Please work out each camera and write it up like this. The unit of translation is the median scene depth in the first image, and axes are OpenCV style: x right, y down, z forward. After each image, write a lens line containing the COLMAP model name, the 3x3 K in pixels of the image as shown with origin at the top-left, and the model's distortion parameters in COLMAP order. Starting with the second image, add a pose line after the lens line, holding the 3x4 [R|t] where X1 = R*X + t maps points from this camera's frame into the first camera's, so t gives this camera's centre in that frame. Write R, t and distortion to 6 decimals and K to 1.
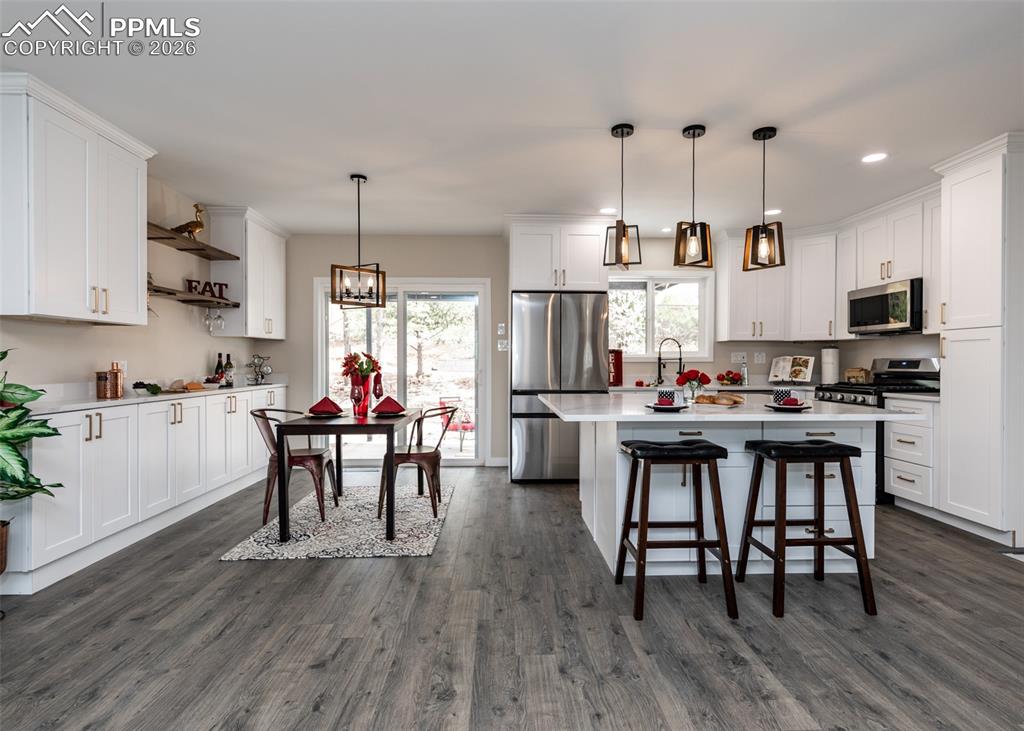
lens RADIAL K [[526.4, 0, 526.9], [0, 526.4, 366.8], [0, 0, 1]] dist [0.008869, 0.000159]
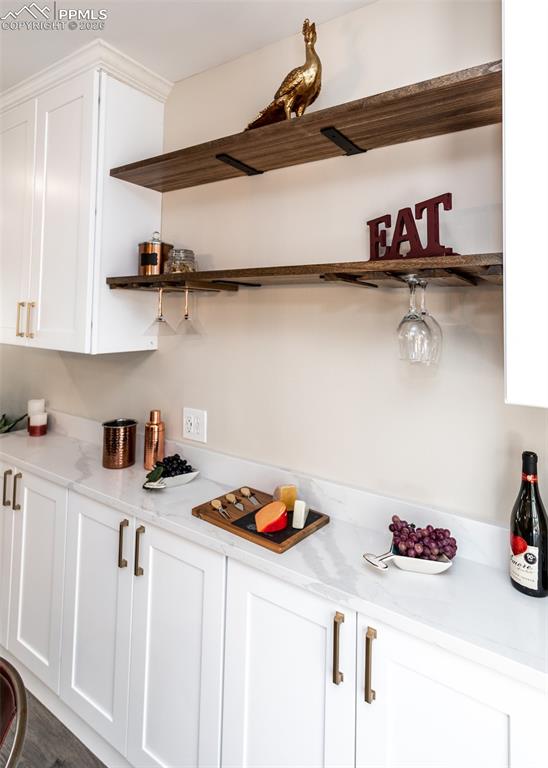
lens RADIAL K [[430.1, 0, 275.9], [0, 430.1, 291.3], [0, 0, 1]] dist [0.009450, 0.000269]
pose [[-0.600953, -0.044827, -0.798026, -0.370564], [-0.023183, 0.998984, -0.038658, -0.104374], [0.798948, -0.004731, -0.601382, 1.142004]]
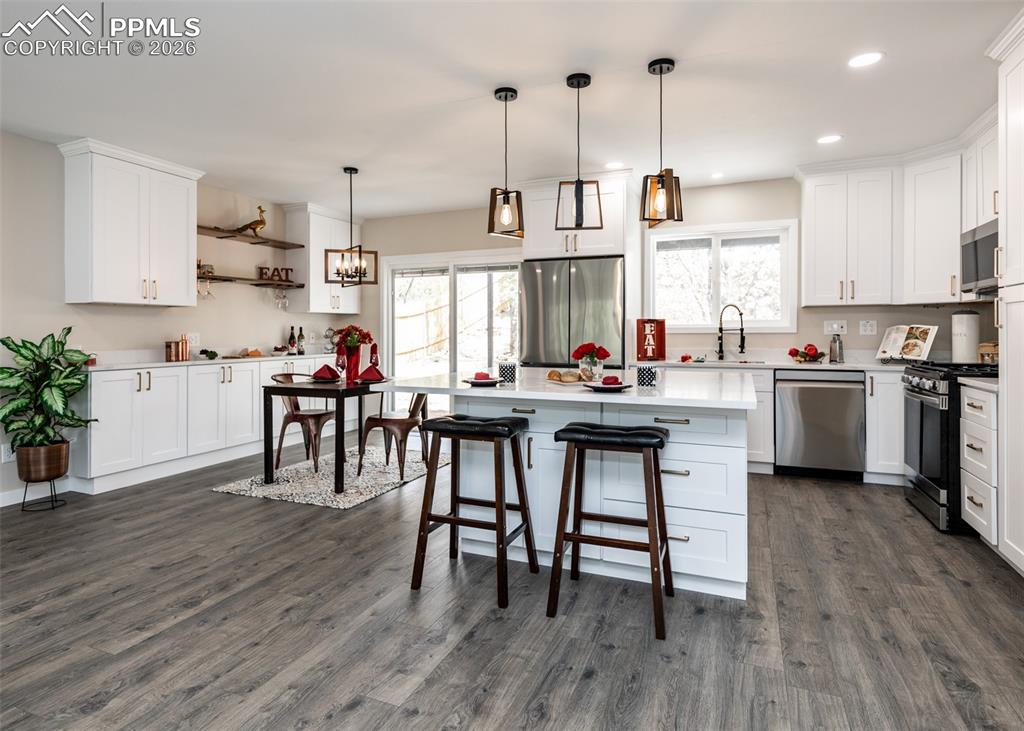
lens RADIAL K [[573.5, 0, 500.9], [0, 573.5, 334.1], [0, 0, 1]] dist [0.009450, 0.000269]
pose [[0.898668, -0.000659, -0.438629, 0.459627], [-0.002070, 0.999981, -0.005743, -0.002331], [0.438624, 0.006069, 0.898650, 0.042620]]
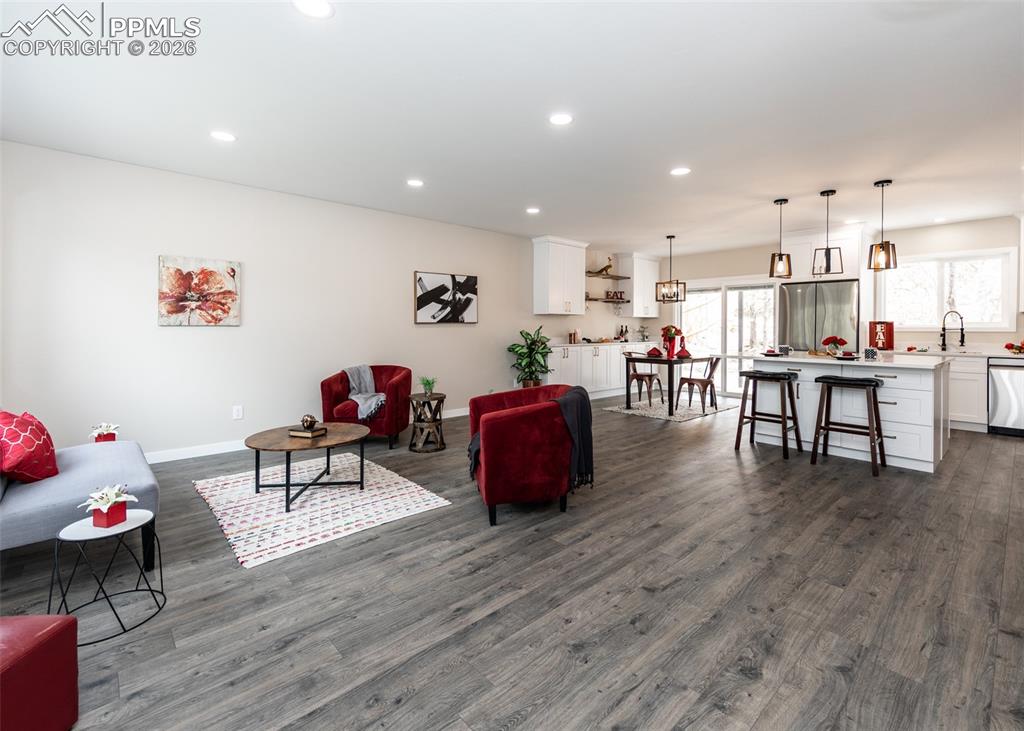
lens RADIAL K [[466.4, 0, 521.7], [0, 466.4, 328.8], [0, 0, 1]] dist [0.006808, -0.000276]
pose [[0.642062, 0.003433, -0.766645, 0.605809], [-0.012455, 0.999905, -0.005953, 0.003240], [0.766552, 0.013371, 0.642043, -0.495347]]
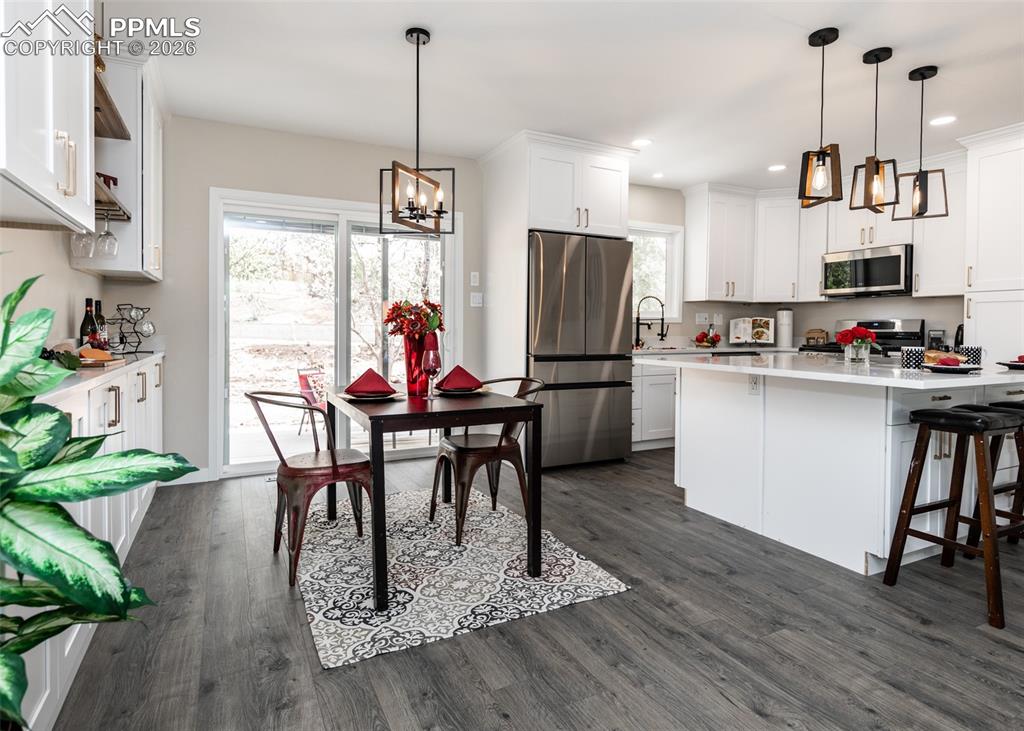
lens RADIAL K [[564.1, 0, 513.2], [0, 564.1, 343.4], [0, 0, 1]] dist [0.005745, 0.000459]
pose [[0.914354, -0.007970, 0.404838, -0.454018], [0.000533, 0.999829, 0.018481, 0.011496], [-0.404916, -0.016682, 0.914202, 0.276242]]
